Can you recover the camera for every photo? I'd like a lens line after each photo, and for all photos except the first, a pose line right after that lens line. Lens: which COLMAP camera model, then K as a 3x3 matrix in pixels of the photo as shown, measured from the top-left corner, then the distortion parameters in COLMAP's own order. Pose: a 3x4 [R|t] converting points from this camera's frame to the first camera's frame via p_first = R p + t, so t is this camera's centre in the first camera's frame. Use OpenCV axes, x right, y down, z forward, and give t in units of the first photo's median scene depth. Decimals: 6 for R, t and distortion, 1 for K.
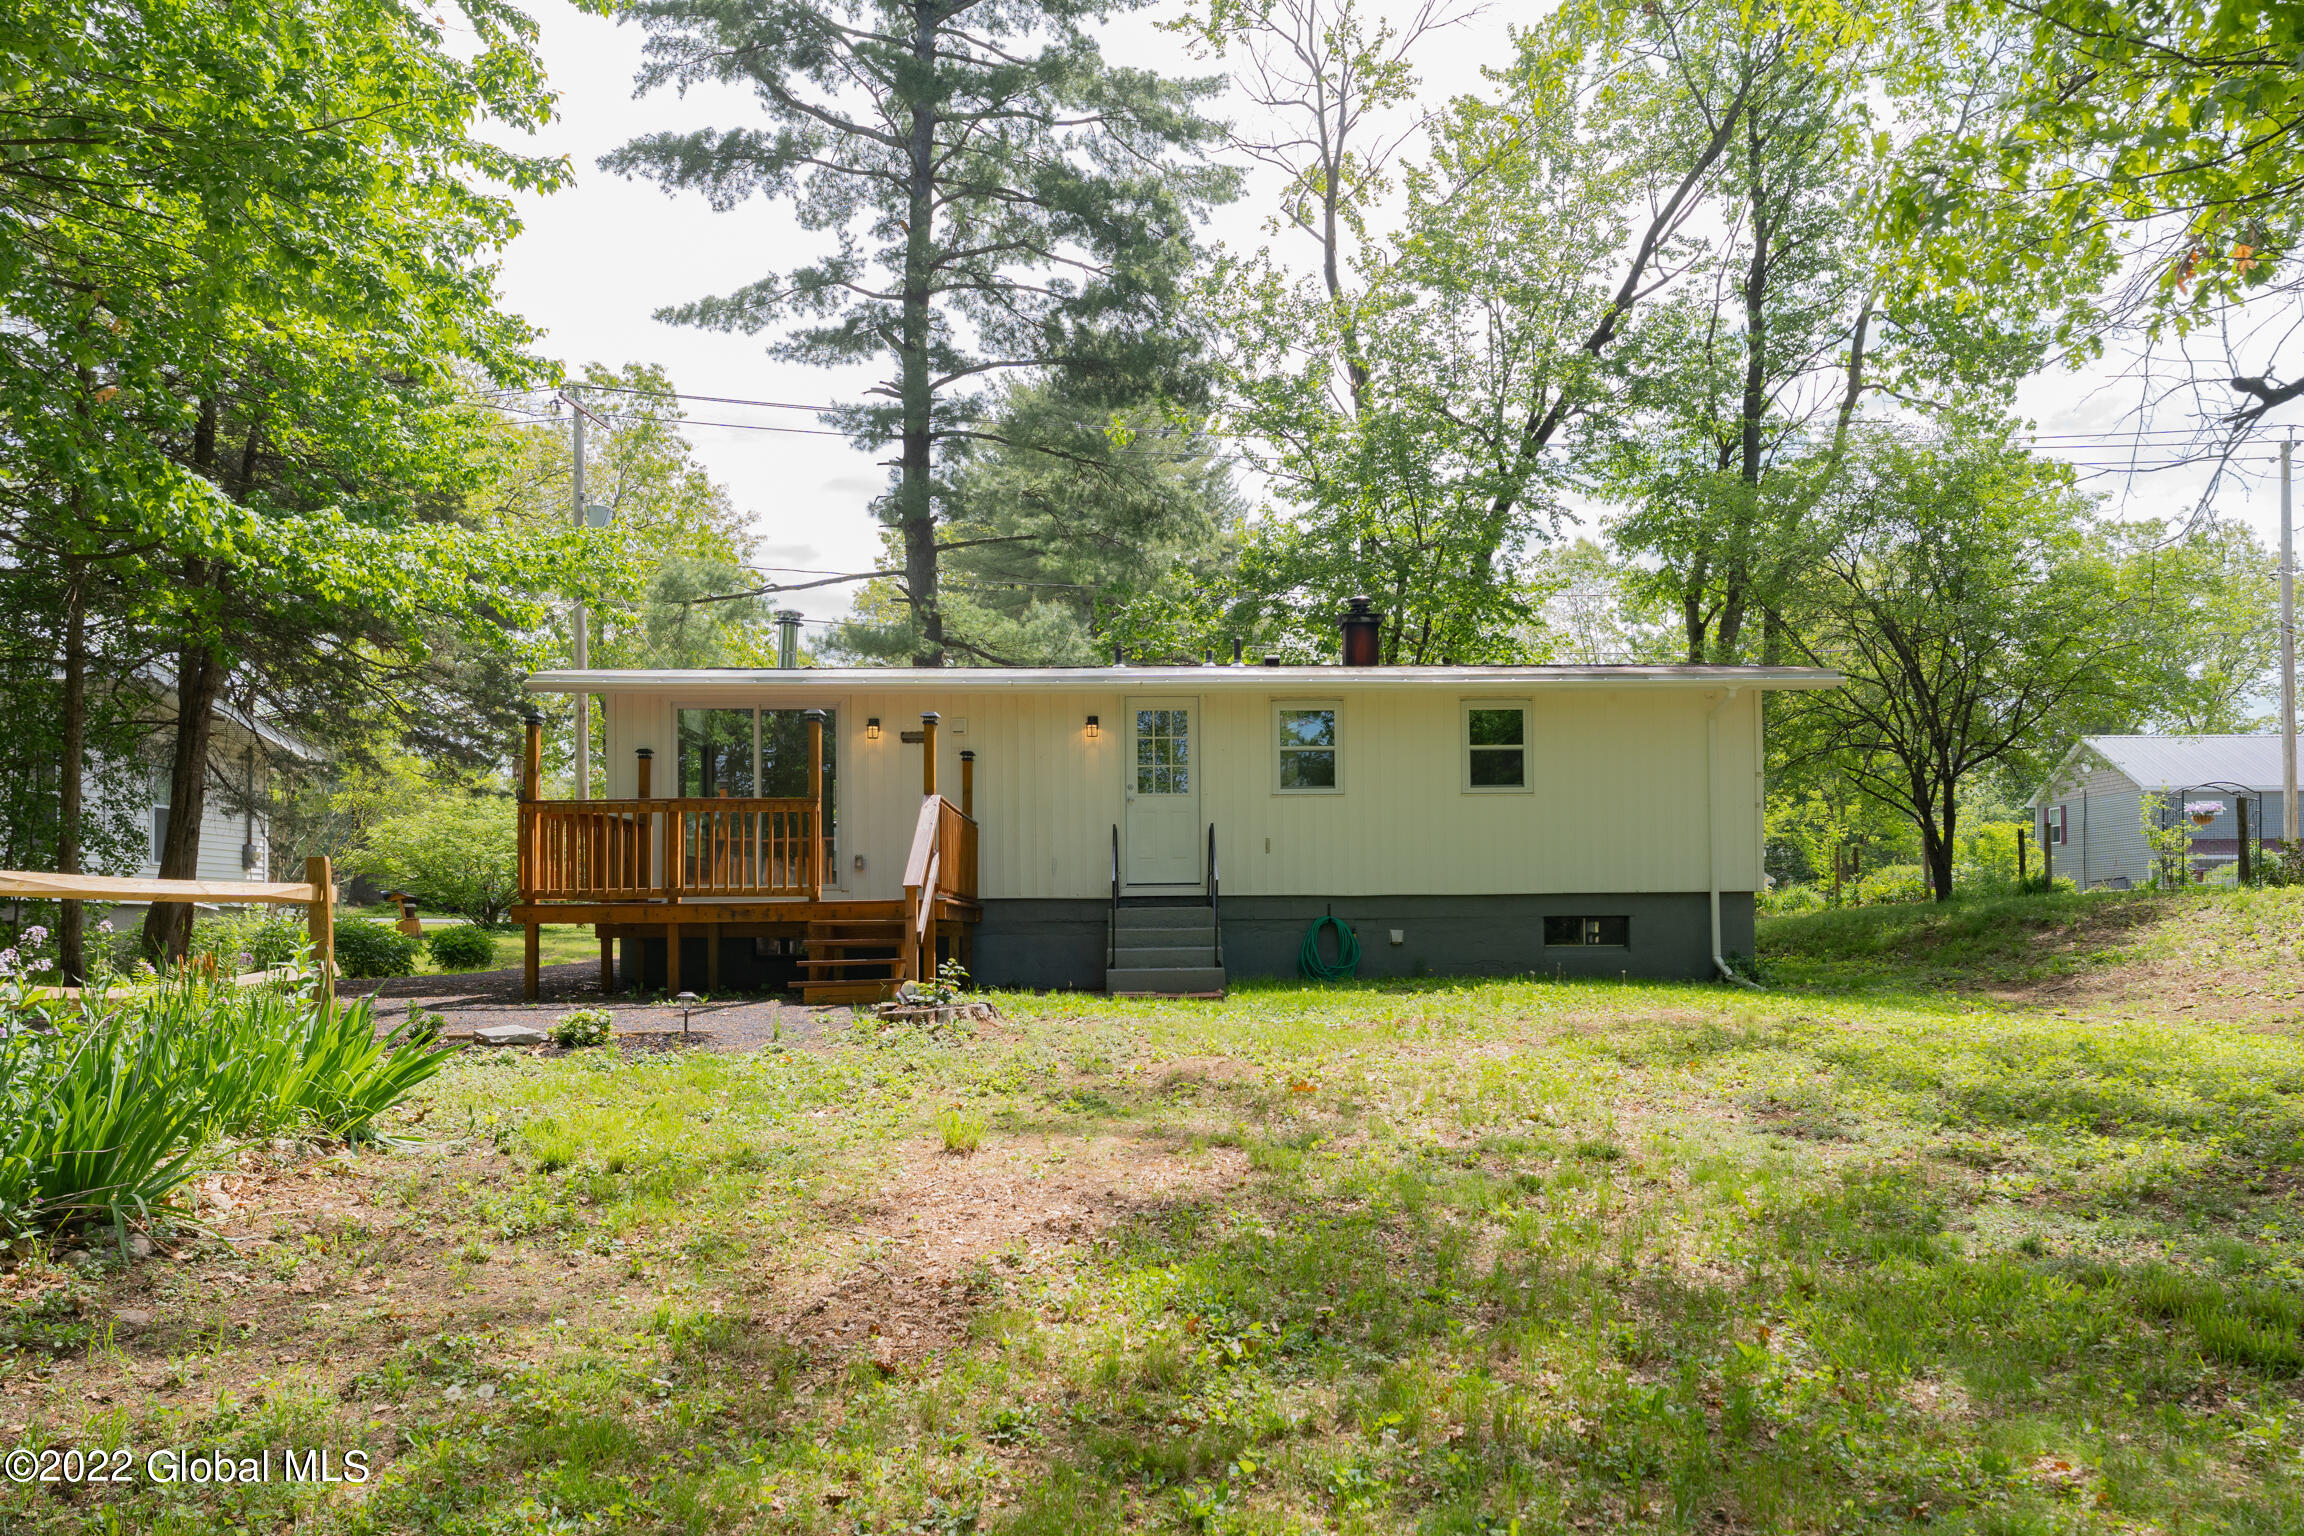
lens RADIAL K [[1572.8, 0, 1159.0], [0, 1572.8, 808.3], [0, 0, 1]] dist [-0.000346, -0.000517]
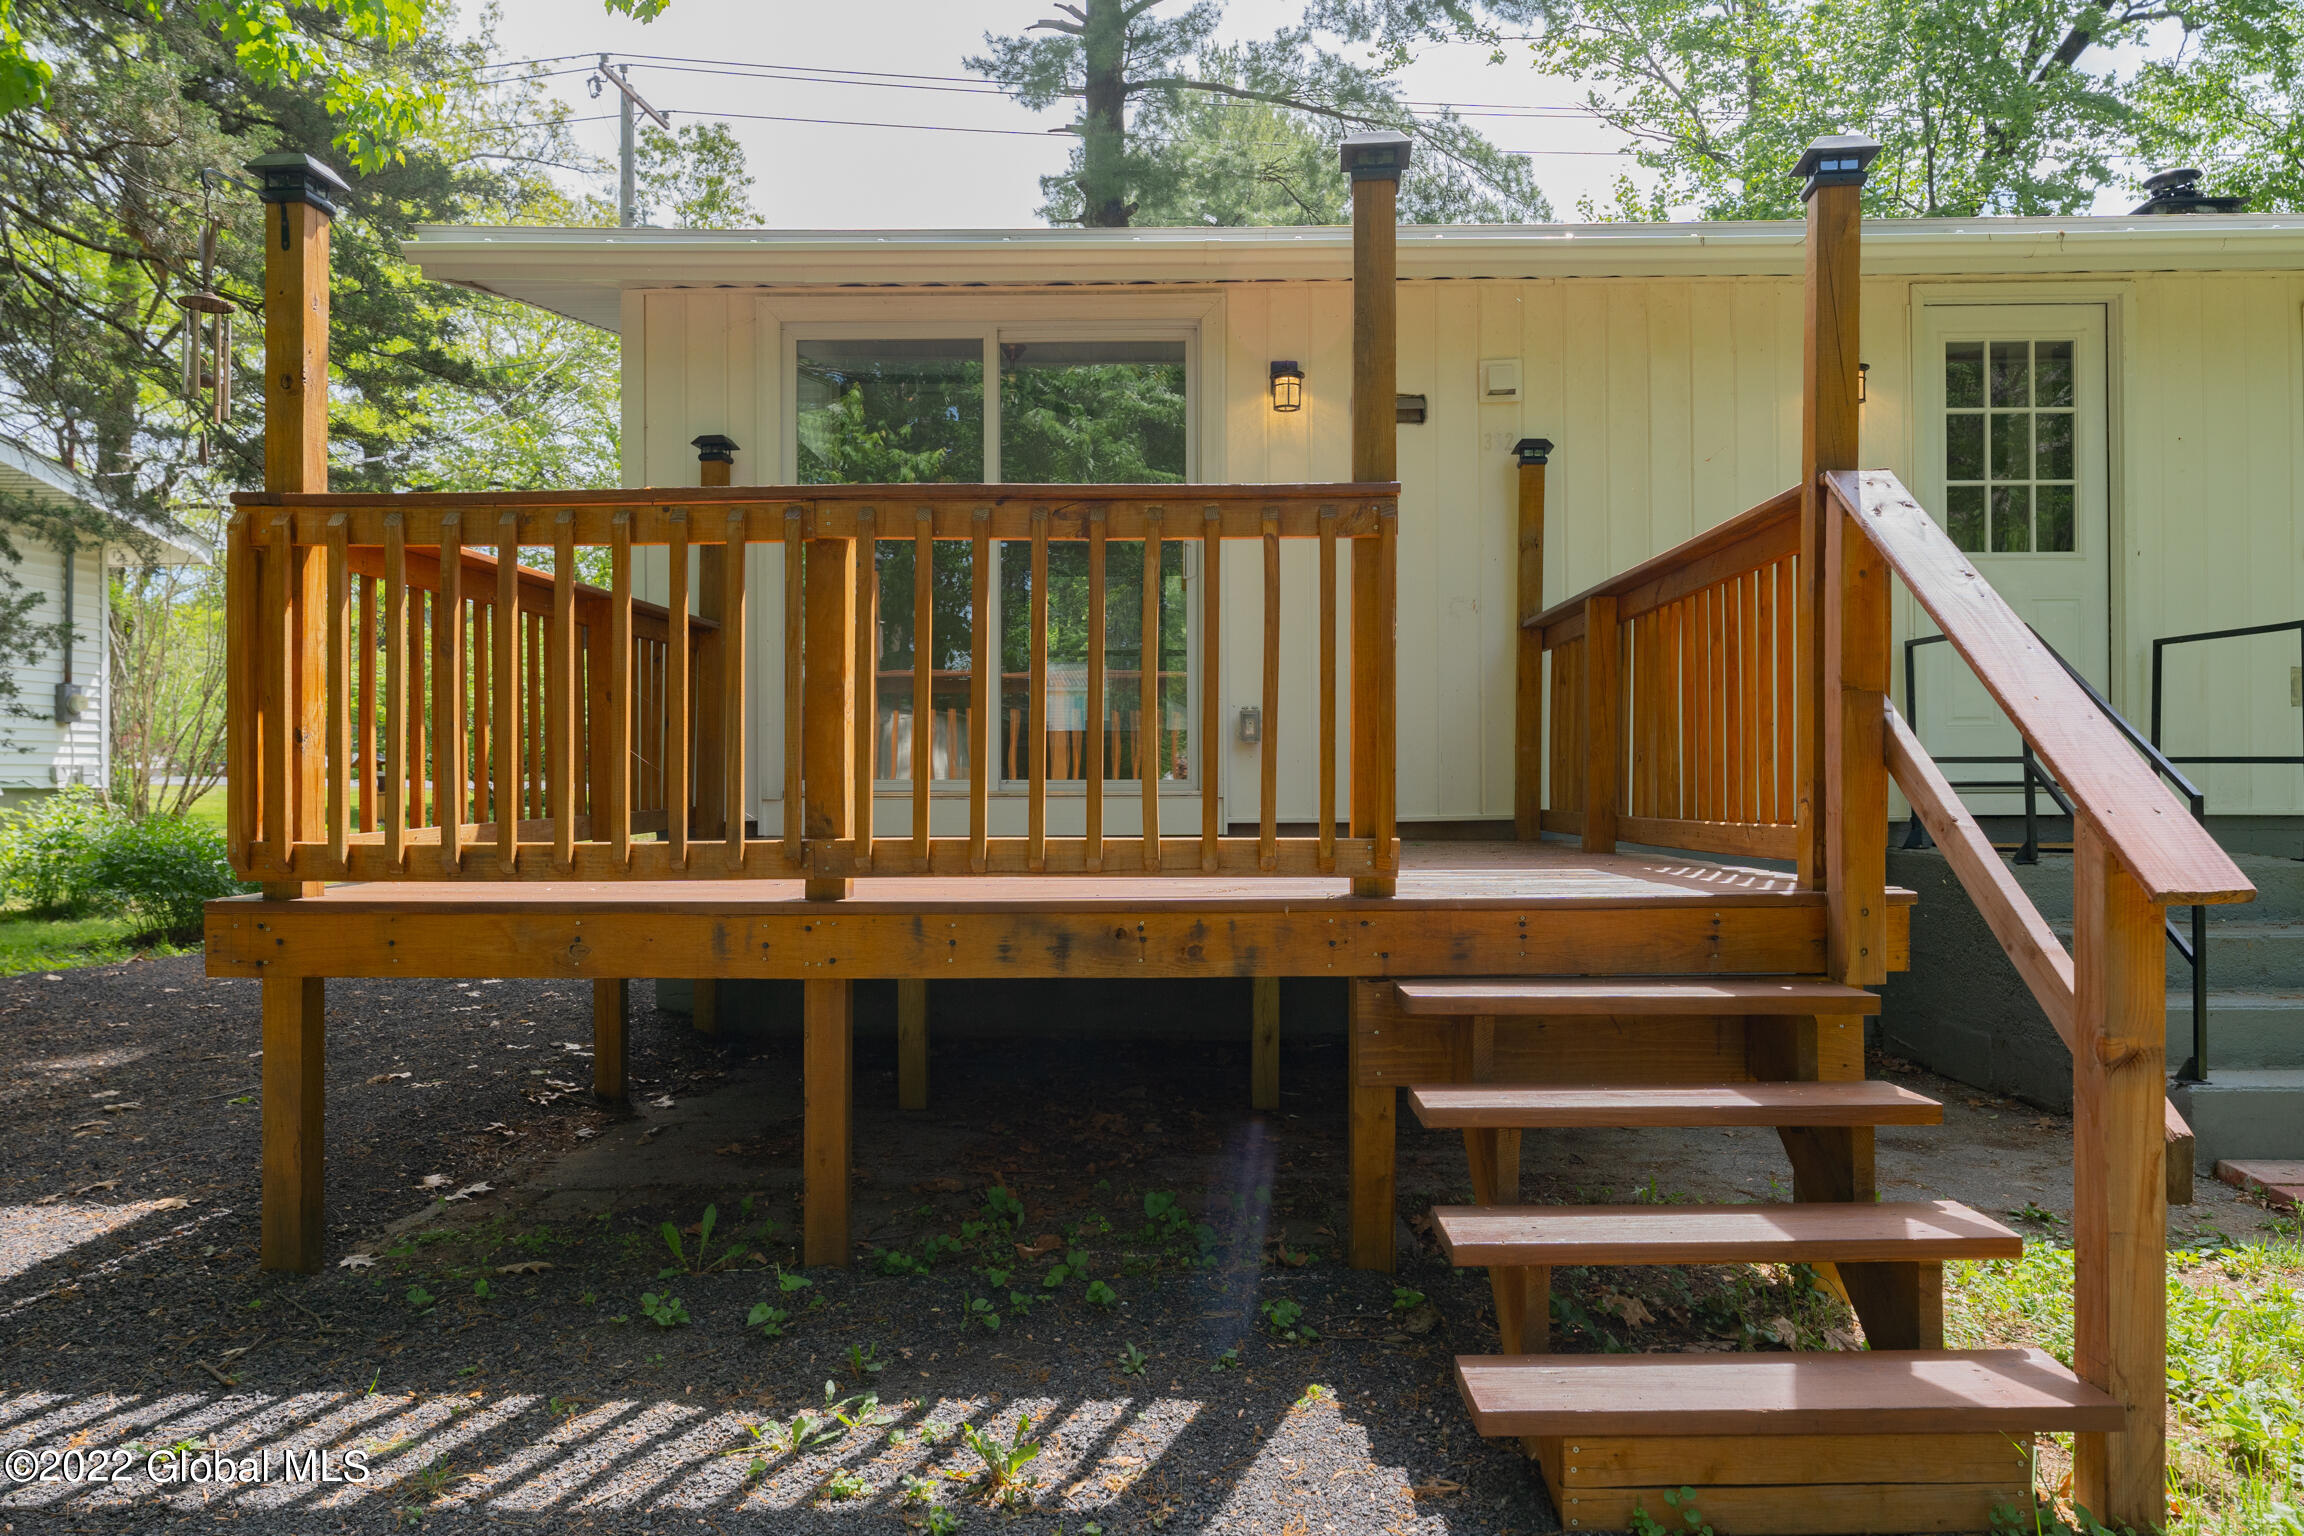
lens RADIAL K [[1486.3, 0, 1152.0], [0, 1486.3, 768.0], [0, 0, 1]] dist [0.055067, 0.000031]
pose [[0.999277, 0.003431, -0.037862, -0.162797], [-0.000592, 0.997202, 0.074751, 0.013434], [0.038012, -0.074675, 0.996483, 0.502472]]
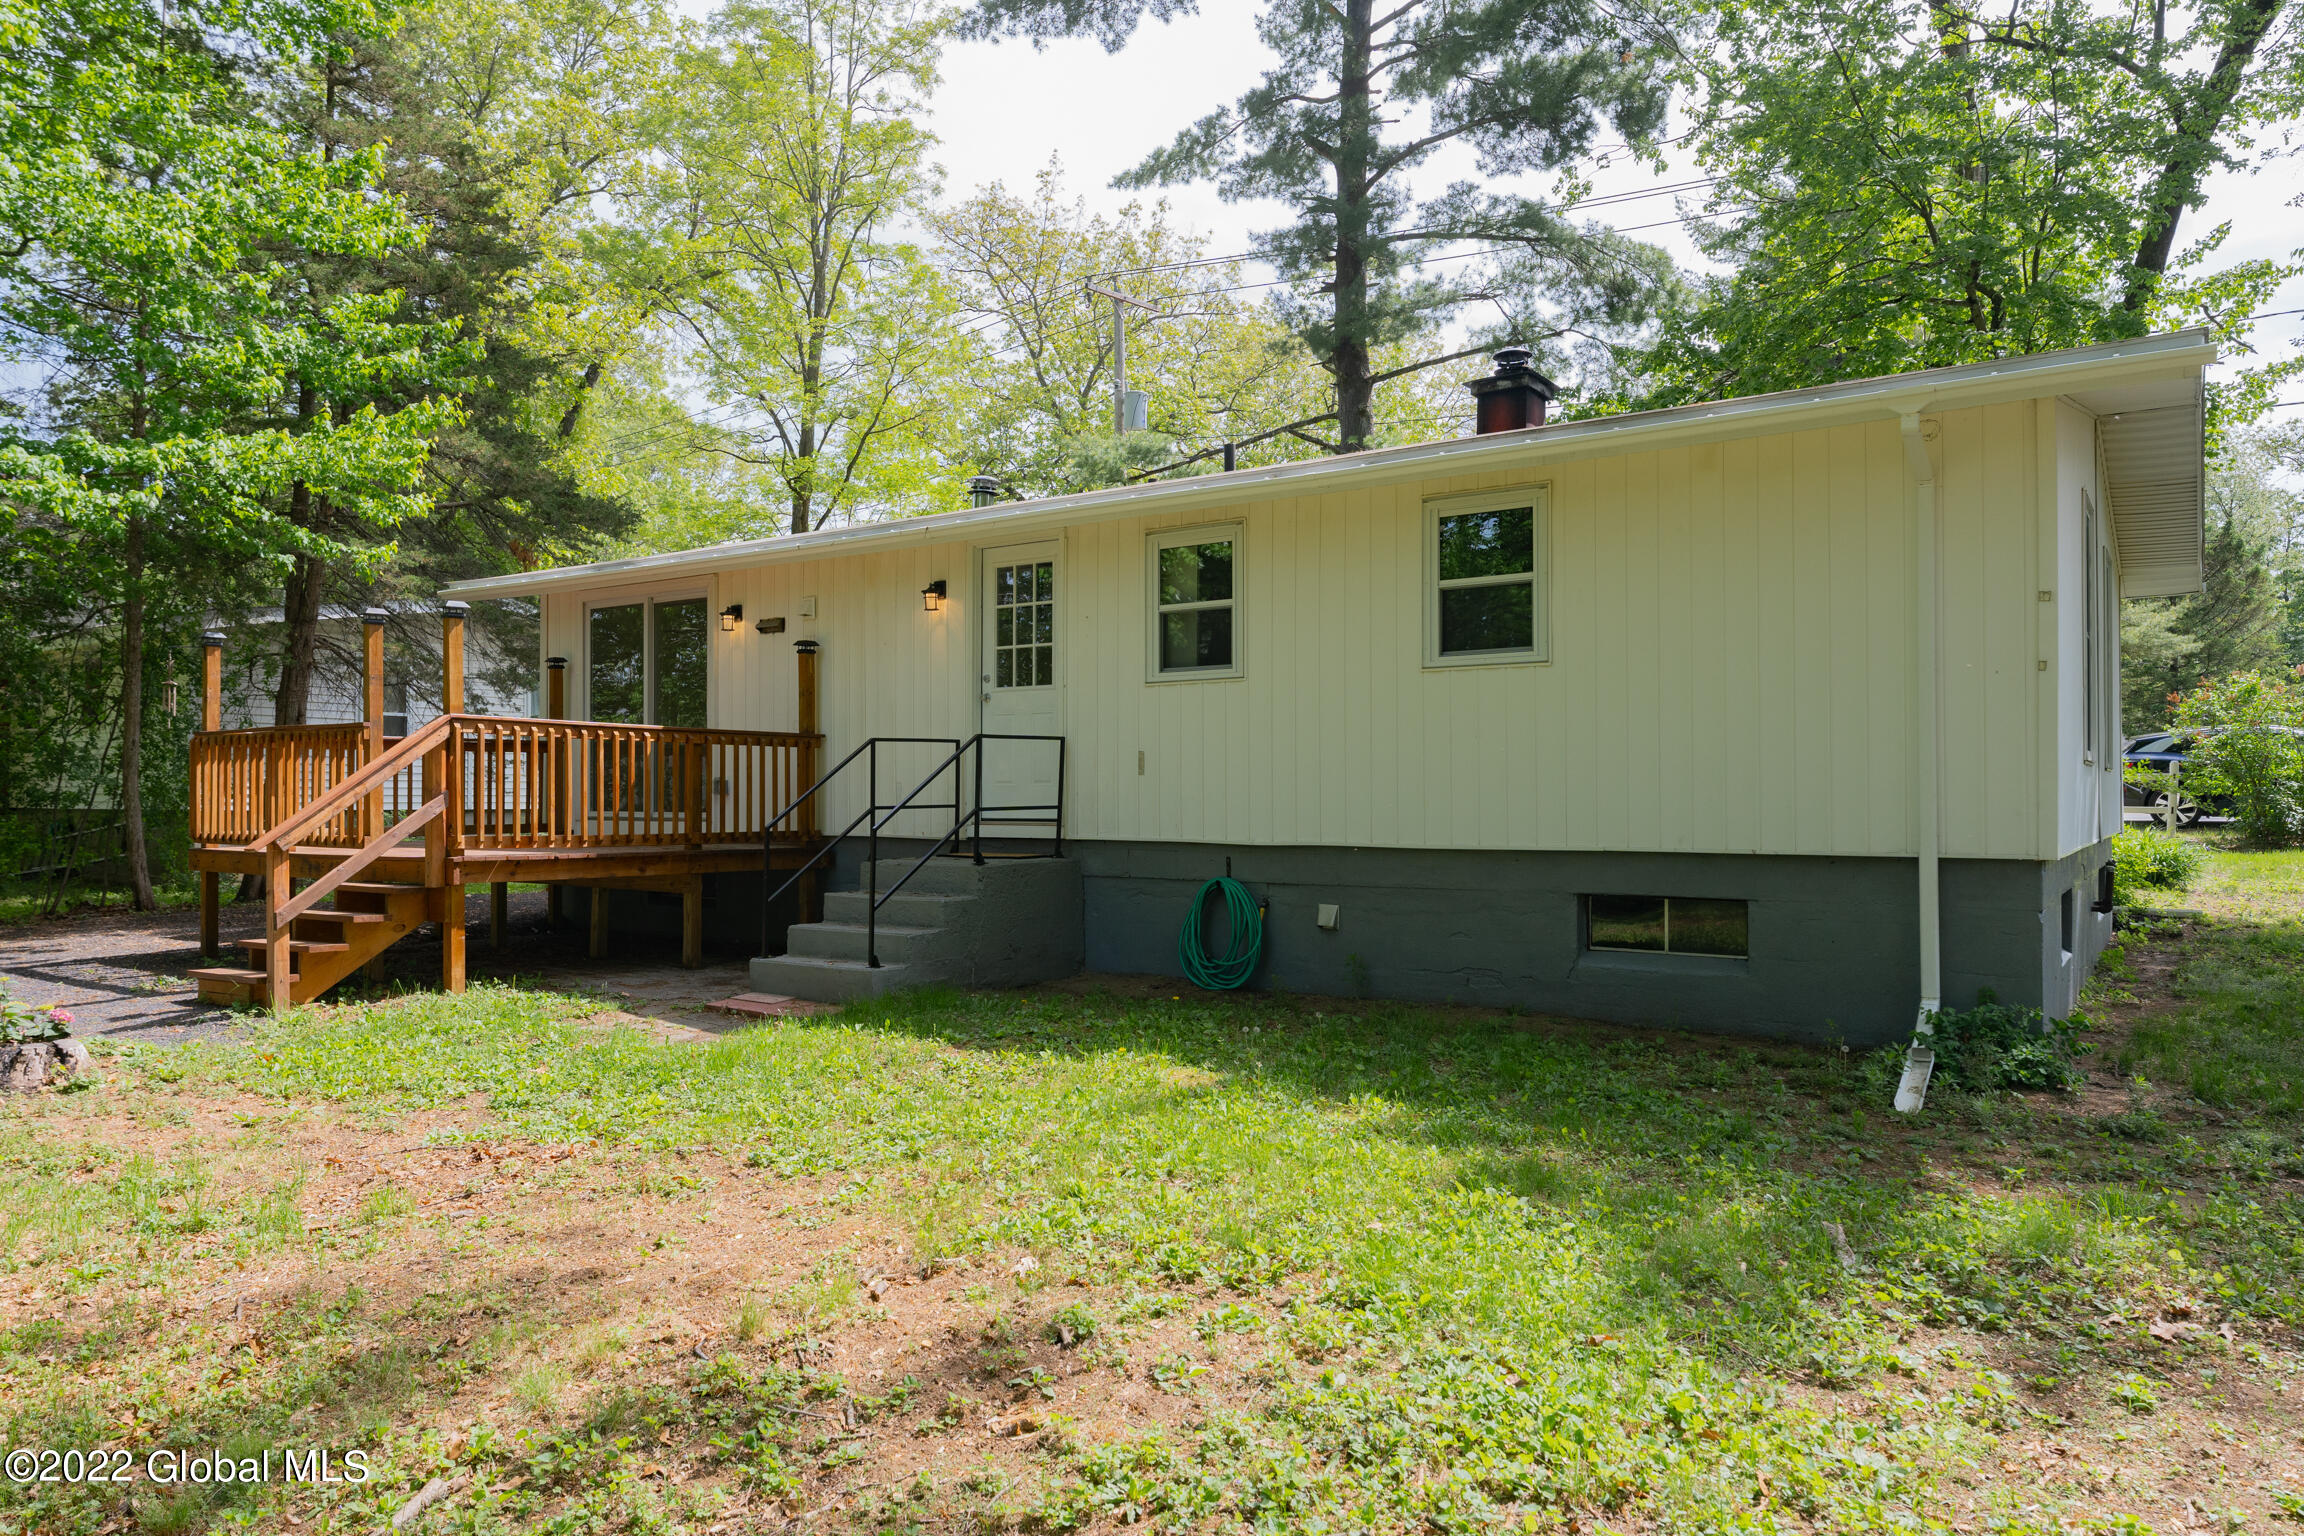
lens RADIAL K [[1461.9, 0, 1152.0], [0, 1461.9, 768.0], [0, 0, 1]] dist [-0.042707, 0.000021]
pose [[0.808774, -0.001372, -0.588118, 0.342246], [0.040132, 0.997795, 0.052861, -0.004238], [0.586749, -0.066355, 0.807046, 0.427140]]
